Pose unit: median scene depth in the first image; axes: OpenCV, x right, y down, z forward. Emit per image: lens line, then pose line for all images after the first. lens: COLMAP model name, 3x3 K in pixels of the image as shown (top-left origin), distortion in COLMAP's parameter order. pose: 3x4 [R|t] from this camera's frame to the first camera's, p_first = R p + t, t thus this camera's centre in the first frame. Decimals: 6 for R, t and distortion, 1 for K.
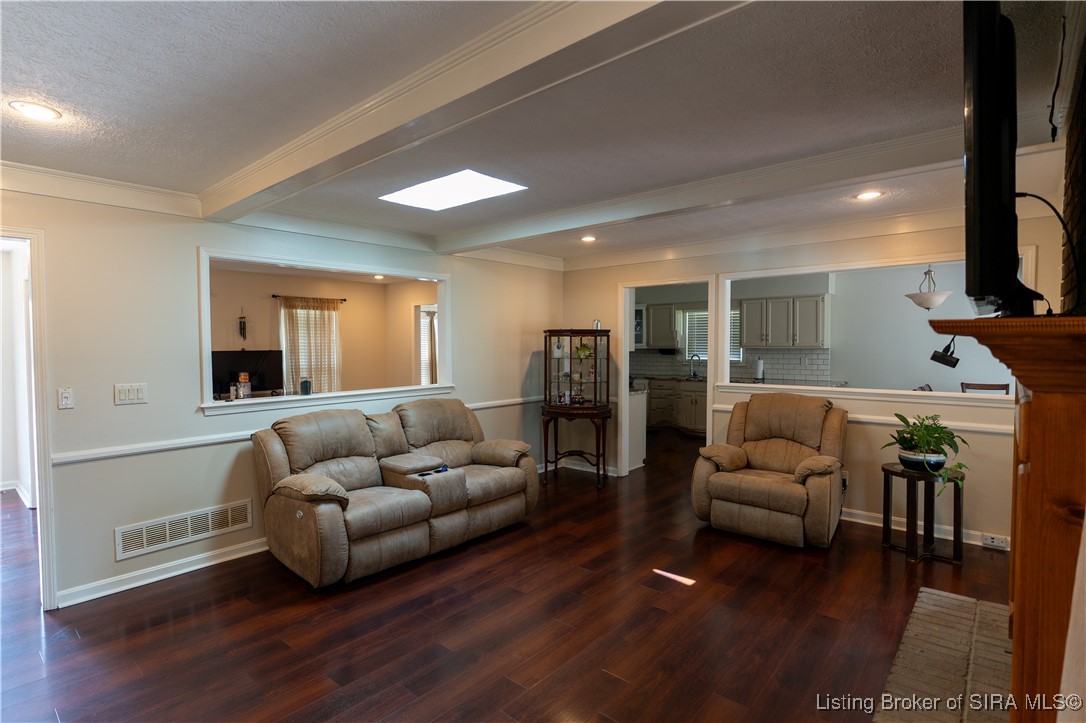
lens RADIAL K [[541.2, 0, 496.0], [0, 541.2, 361.0], [0, 0, 1]] dist [-0.013381, 0.000858]
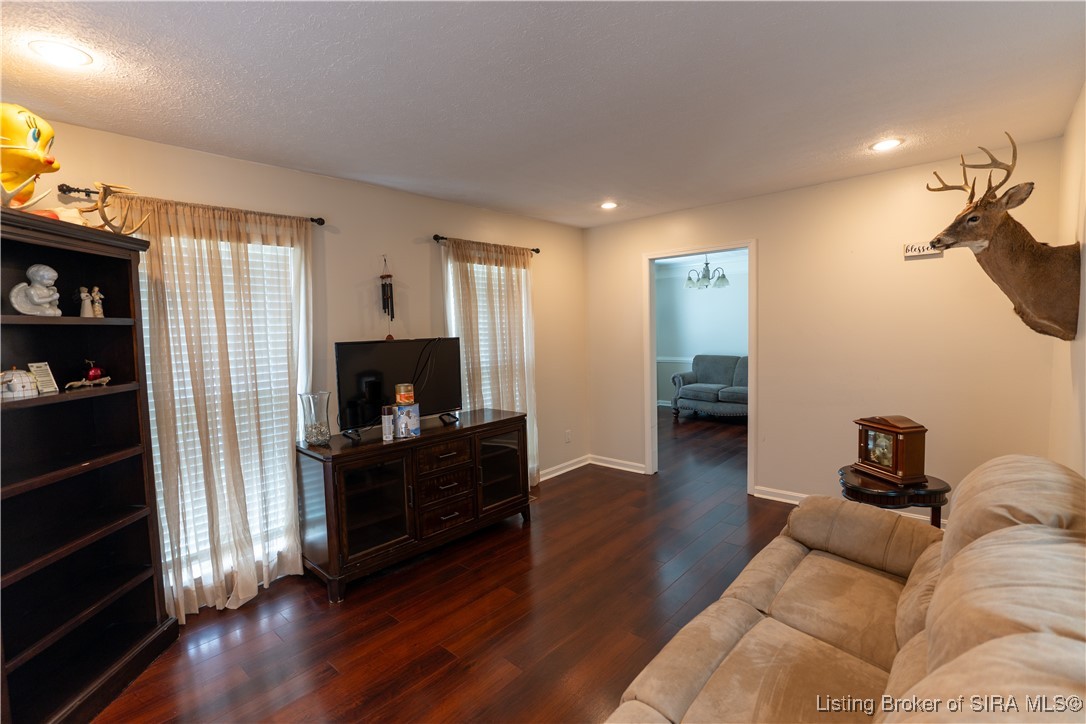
lens RADIAL K [[497.9, 0, 545.5], [0, 497.9, 363.6], [0, 0, 1]] dist [-0.010303, 0.000585]
pose [[0.999319, -0.026275, 0.025901, -0.405528], [0.025238, 0.998897, 0.039589, -0.014291], [-0.026912, -0.038908, 0.998880, 0.629505]]
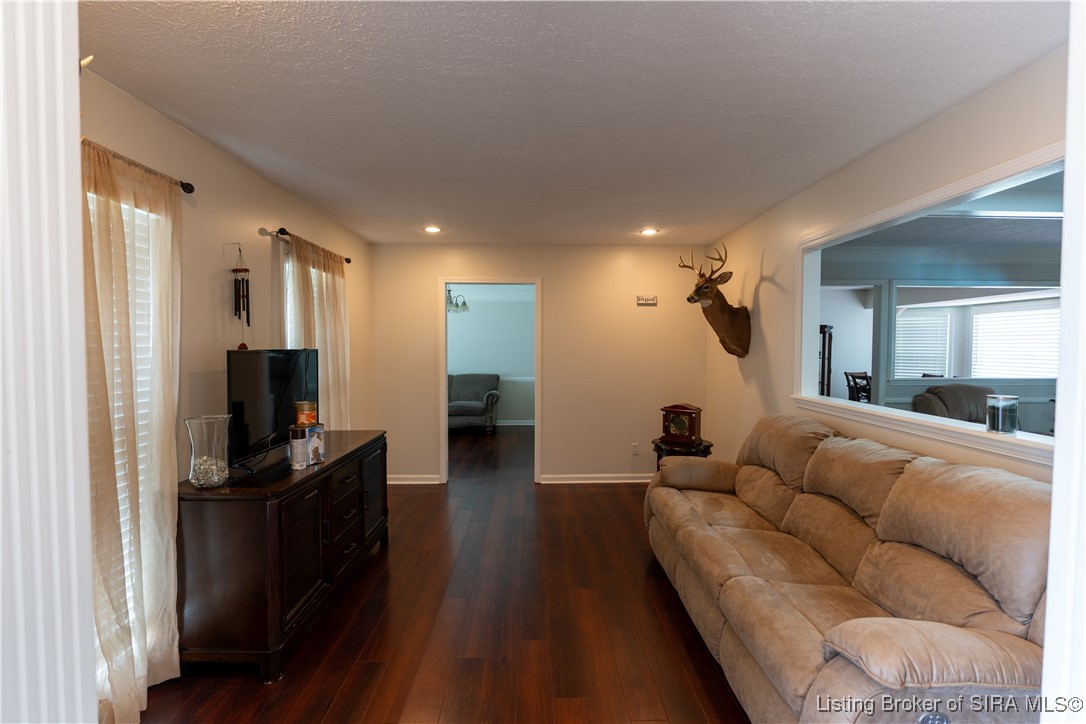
lens RADIAL K [[497.9, 0, 545.5], [0, 497.9, 363.6], [0, 0, 1]] dist [-0.010303, 0.000585]
pose [[0.704243, -0.019002, 0.709705, -0.707742], [0.018226, 0.999796, 0.008684, -0.009486], [-0.709725, 0.006819, 0.704445, 0.692744]]
